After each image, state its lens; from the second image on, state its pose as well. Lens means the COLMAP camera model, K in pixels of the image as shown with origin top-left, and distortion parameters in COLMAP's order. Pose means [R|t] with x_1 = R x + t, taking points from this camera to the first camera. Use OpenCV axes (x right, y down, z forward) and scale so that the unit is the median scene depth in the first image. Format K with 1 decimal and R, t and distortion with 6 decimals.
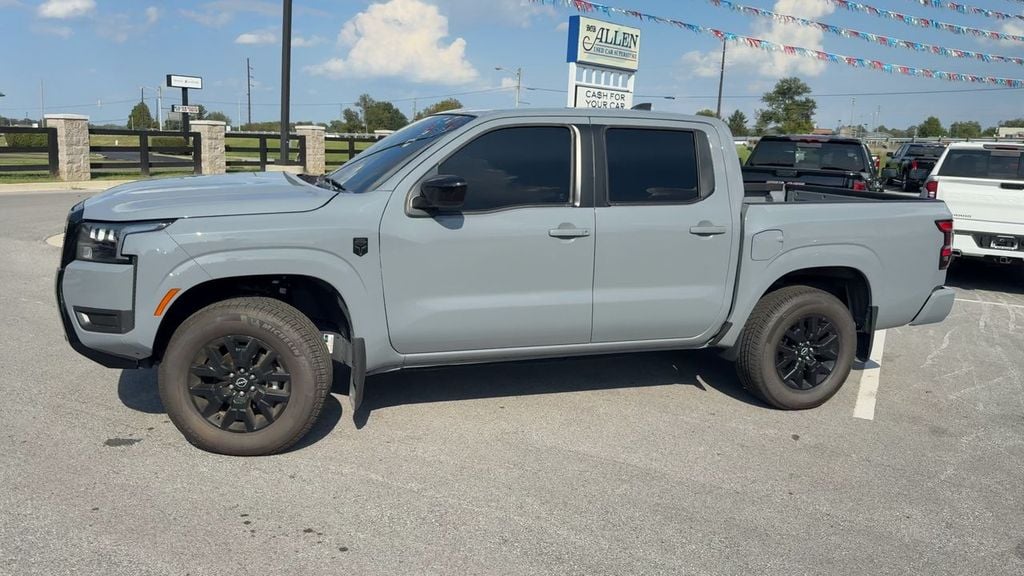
lens RADIAL K [[809.0, 0, 511.4], [0, 809.0, 294.2], [0, 0, 1]] dist [0.060443, -0.077880]
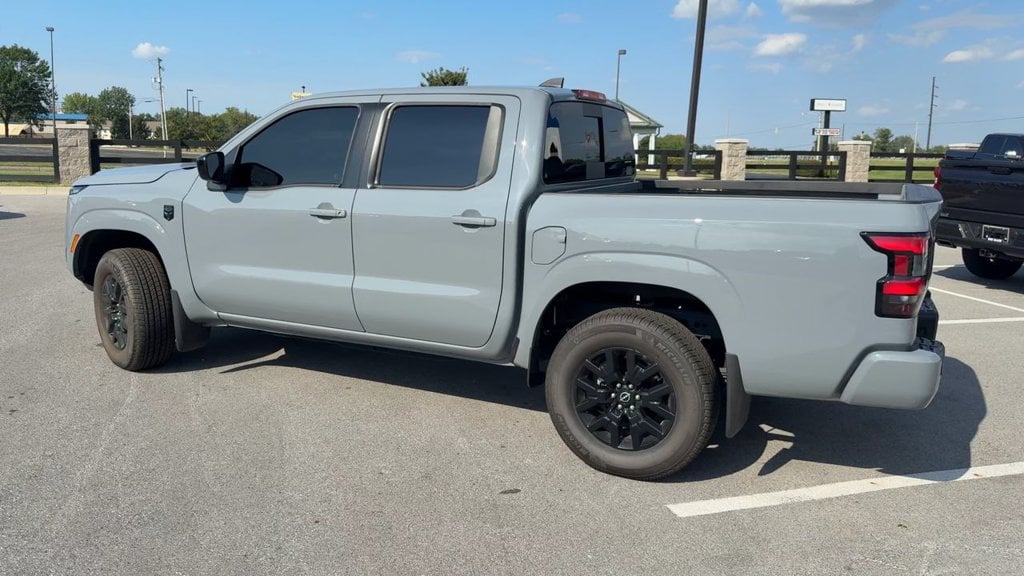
lens RADIAL K [[809.0, 0, 513.6], [0, 809.0, 286.8], [0, 0, 1]] dist [0.060443, -0.077880]
pose [[0.682731, 0.101155, -0.723634, 0.778333], [-0.130259, 0.991356, 0.015682, -0.026247], [0.718965, 0.083553, 0.690006, 0.400902]]
